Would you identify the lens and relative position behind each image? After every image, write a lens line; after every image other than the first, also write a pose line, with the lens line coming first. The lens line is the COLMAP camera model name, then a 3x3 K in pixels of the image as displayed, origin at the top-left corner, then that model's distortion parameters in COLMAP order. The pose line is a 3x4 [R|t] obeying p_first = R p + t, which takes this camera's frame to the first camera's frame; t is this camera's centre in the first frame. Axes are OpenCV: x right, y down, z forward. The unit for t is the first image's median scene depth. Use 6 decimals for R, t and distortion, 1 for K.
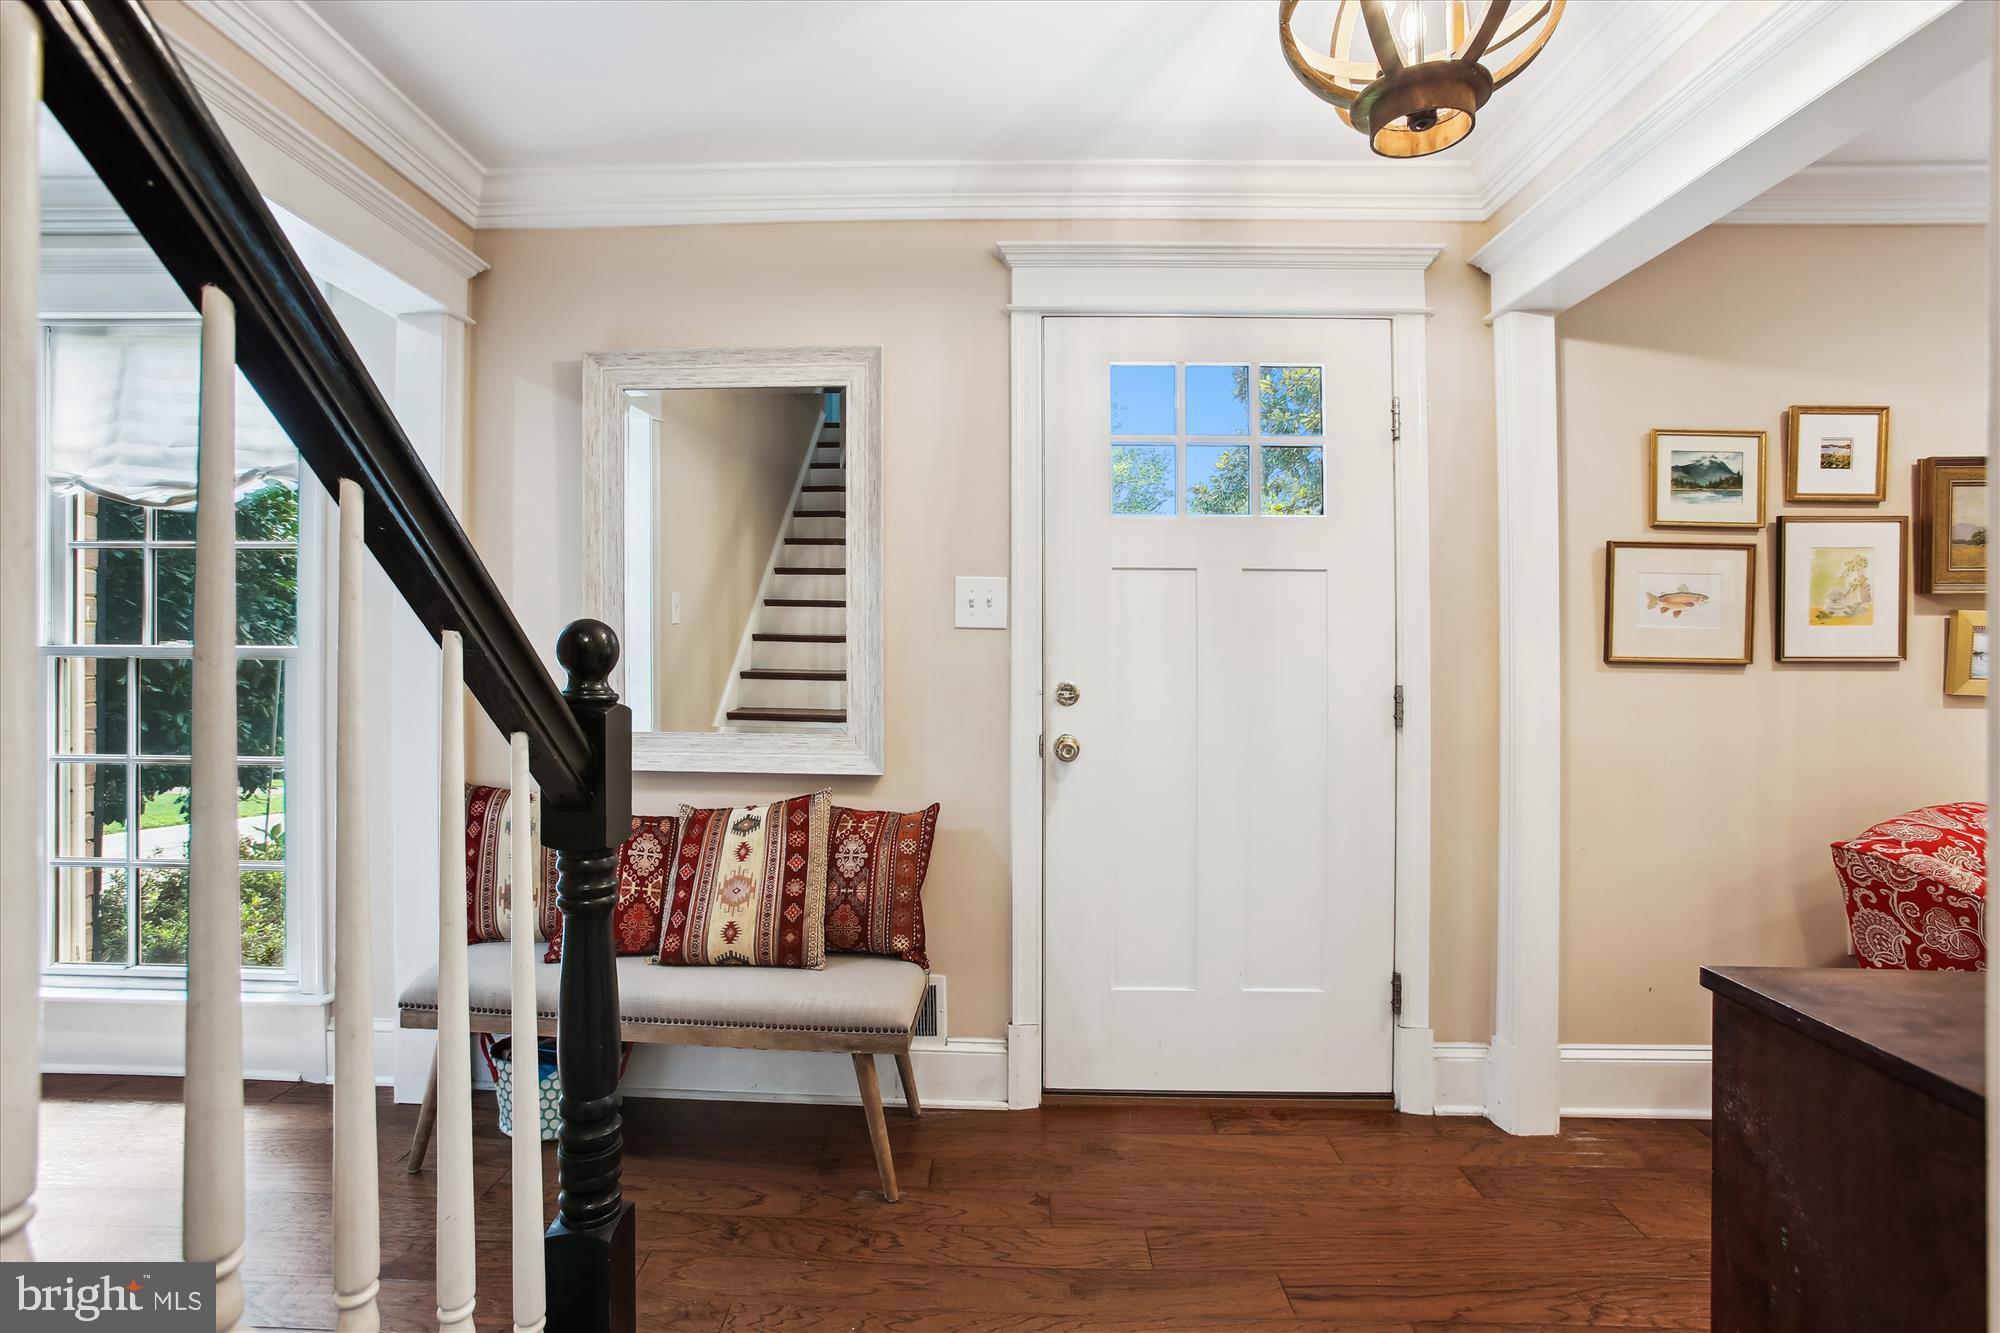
lens RADIAL K [[914.6, 0, 992.0], [0, 914.6, 663.6], [0, 0, 1]] dist [-0.059647, 0.037466]
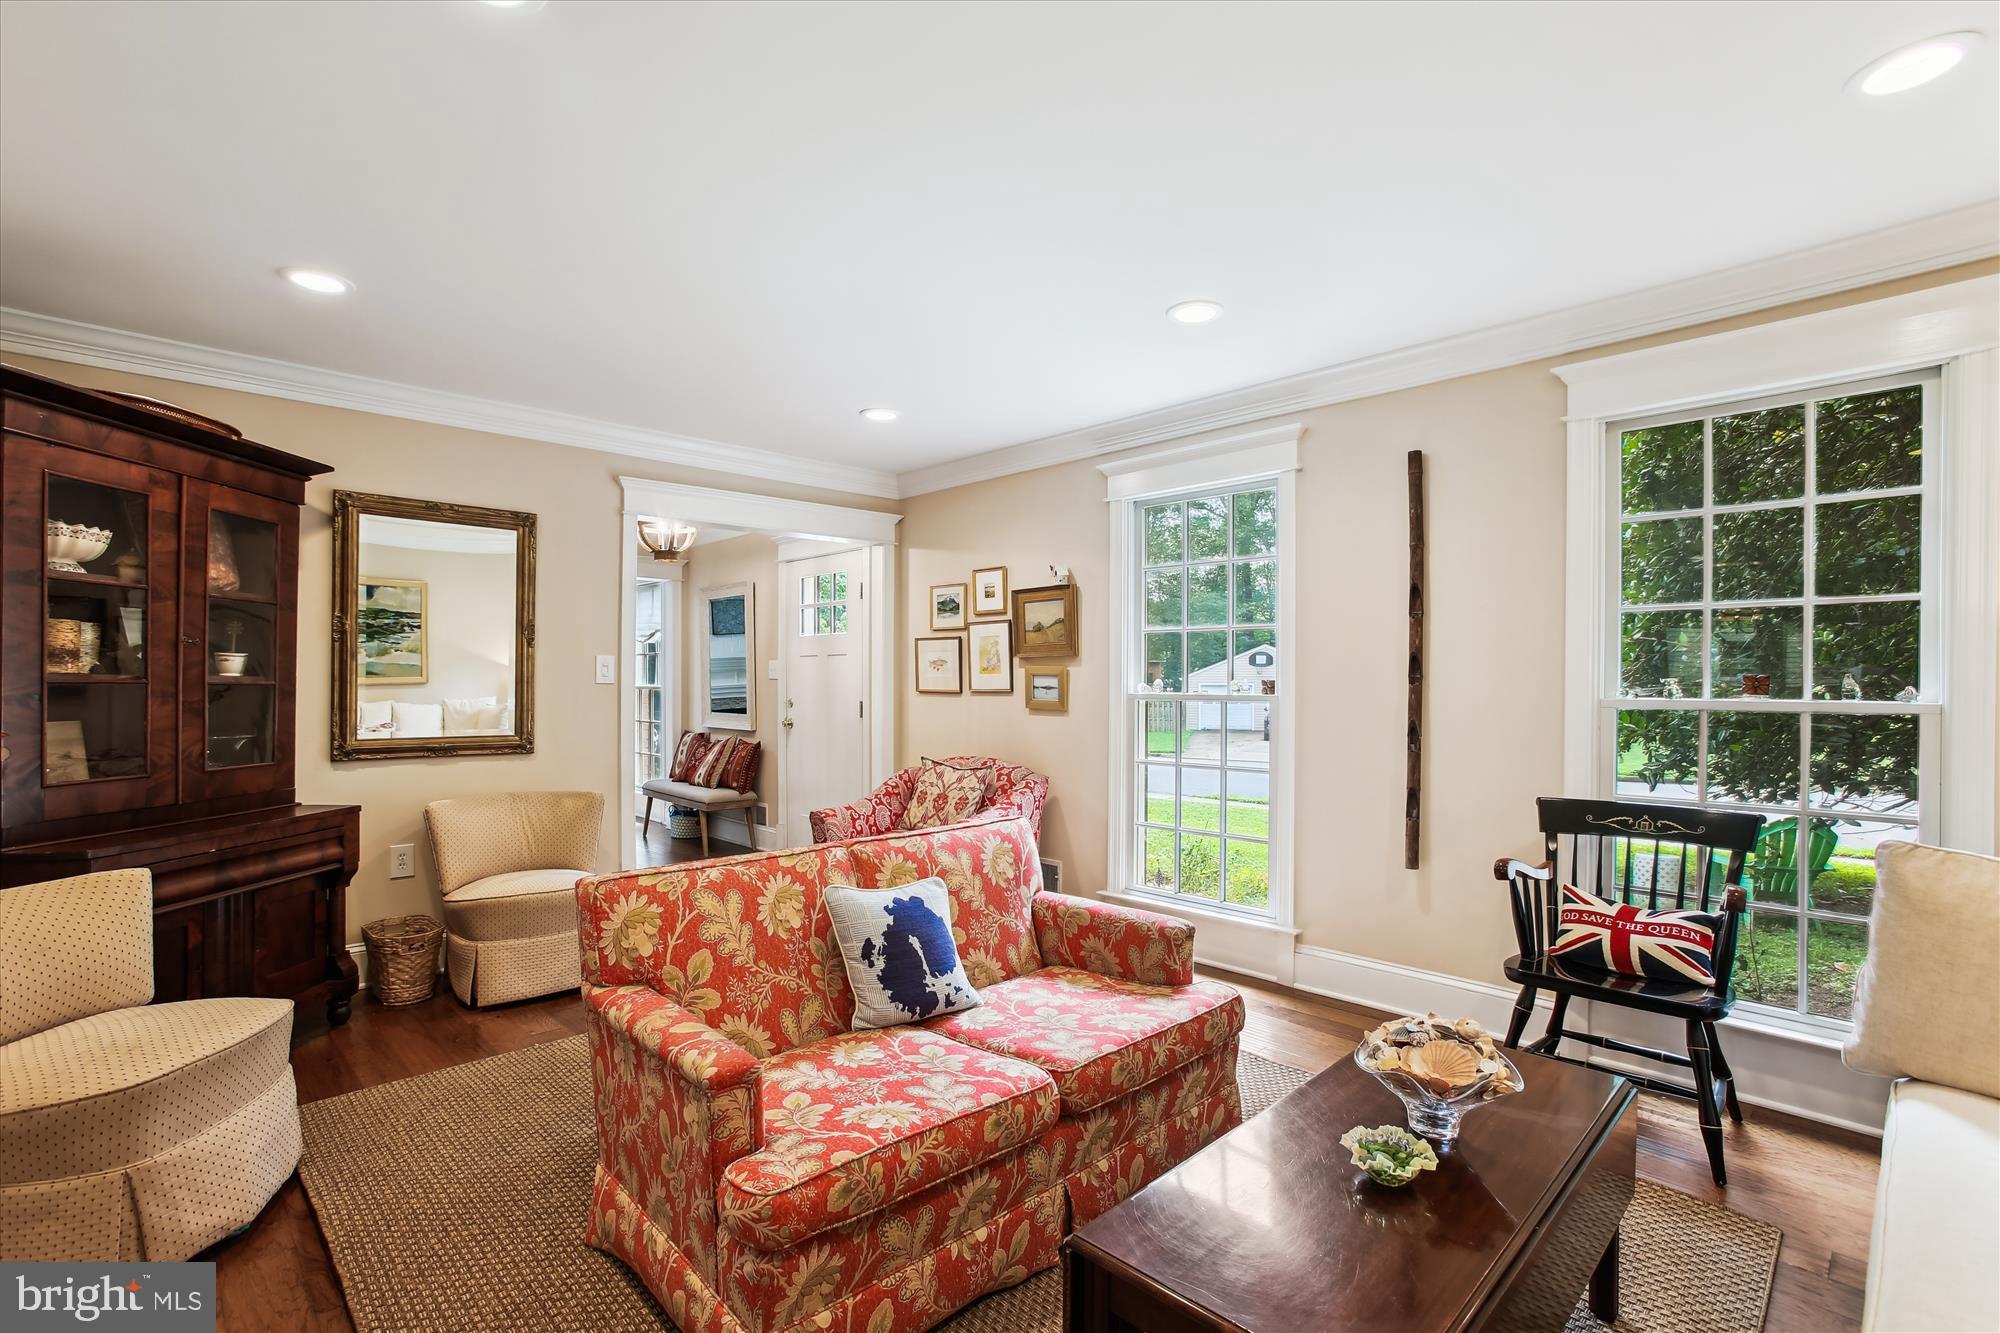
lens RADIAL K [[914.6, 0, 992.0], [0, 914.6, 663.6], [0, 0, 1]] dist [-0.059647, 0.037466]
pose [[0.707049, -0.019737, -0.706889, 2.436633], [0.003135, 0.999688, -0.024776, -0.014742], [0.707158, 0.015301, 0.706890, -0.483868]]
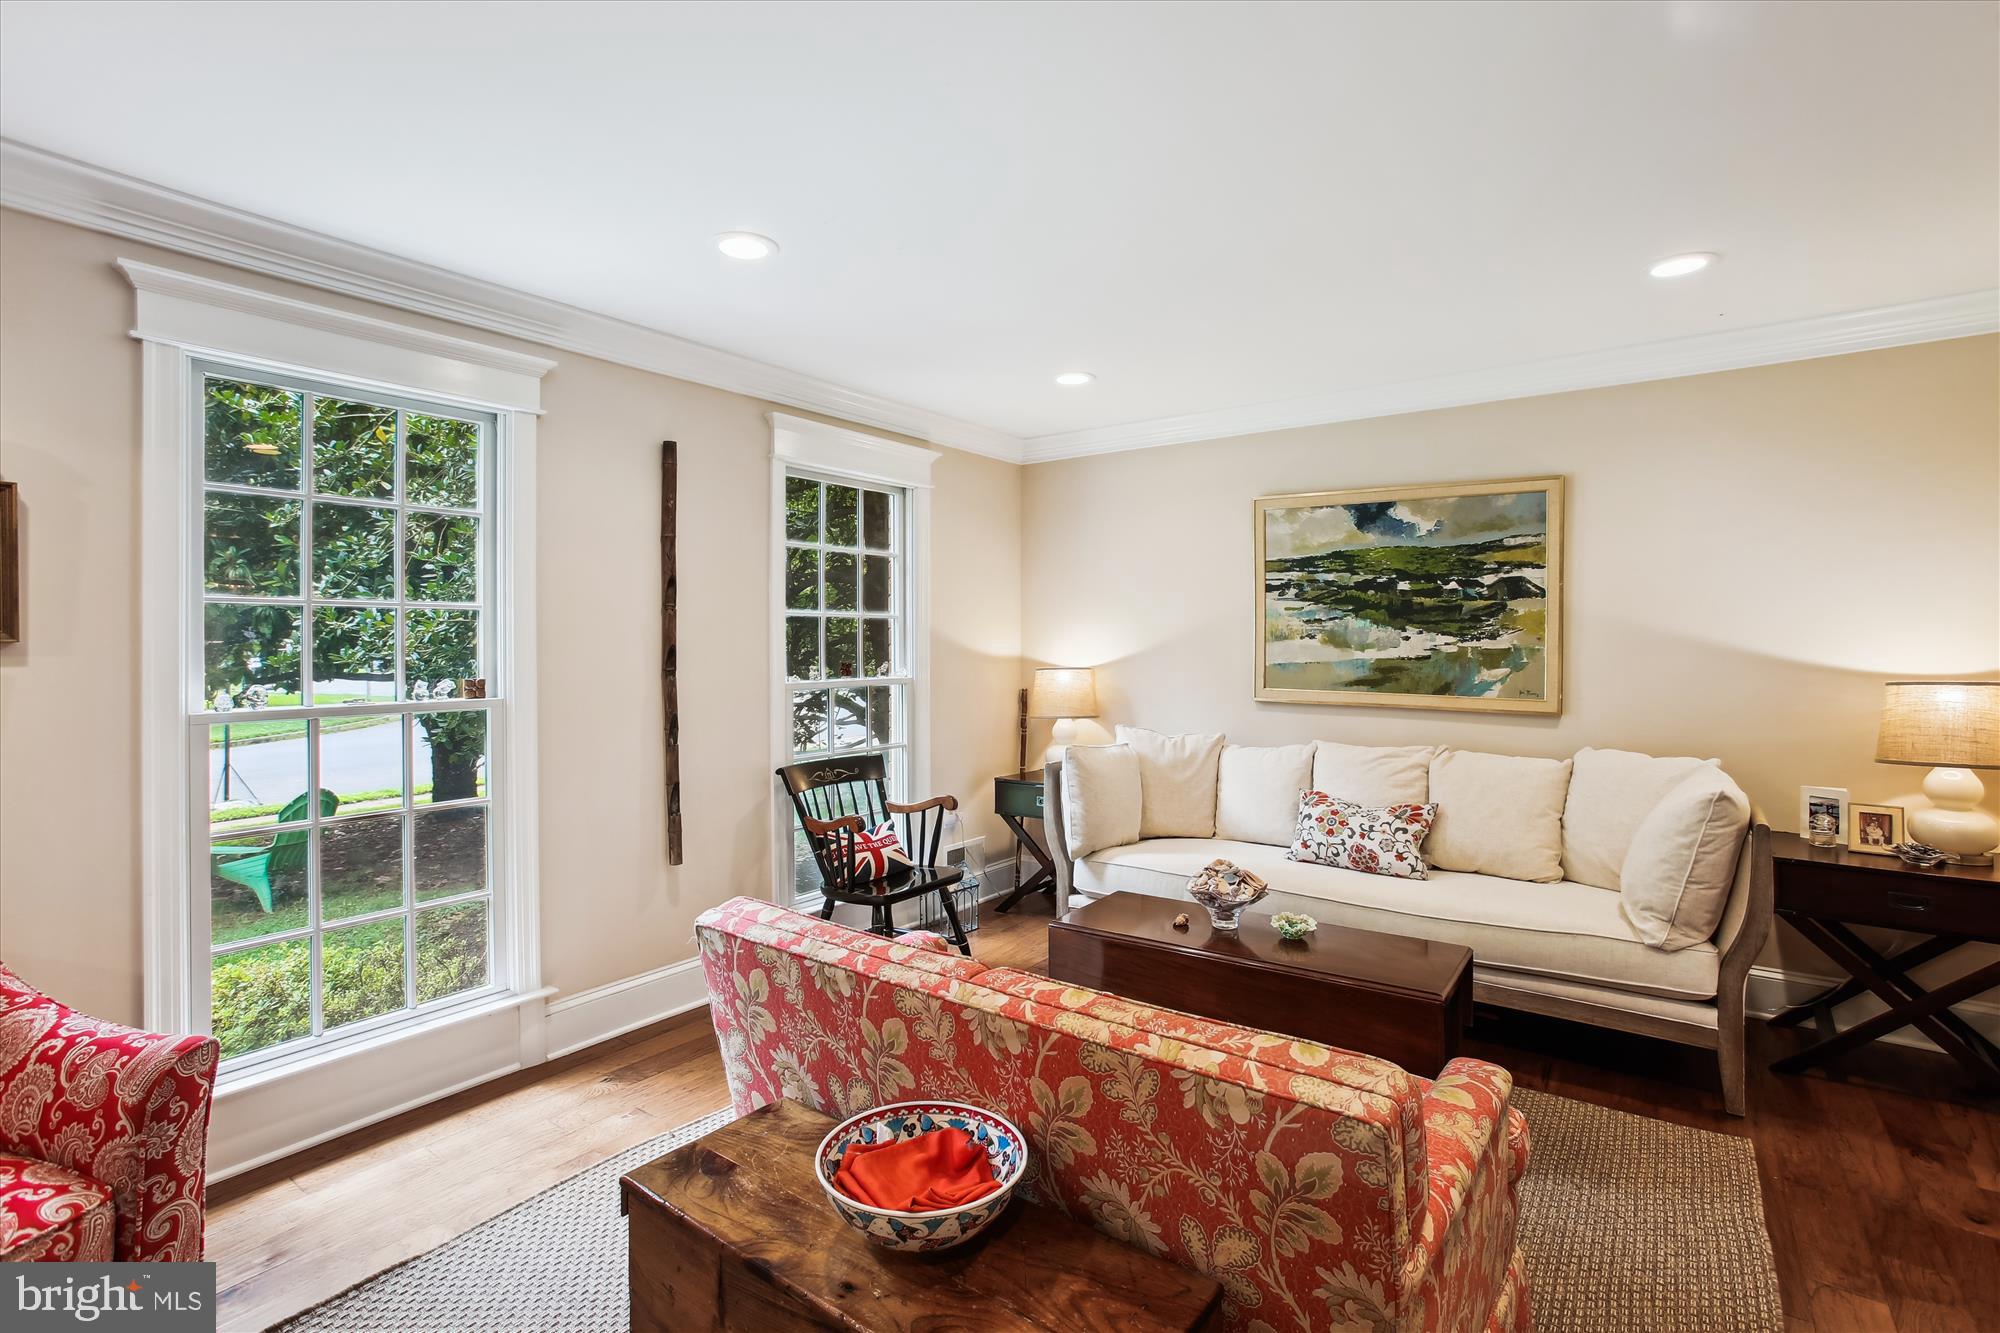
lens RADIAL K [[925.3, 0, 997.1], [0, 925.3, 637.8], [0, 0, 1]] dist [-0.067307, 0.037601]
pose [[0.602608, -0.011053, 0.797961, 1.091096], [0.021747, 0.999760, -0.002575, -0.061879], [-0.797741, 0.018905, 0.602704, -0.272031]]
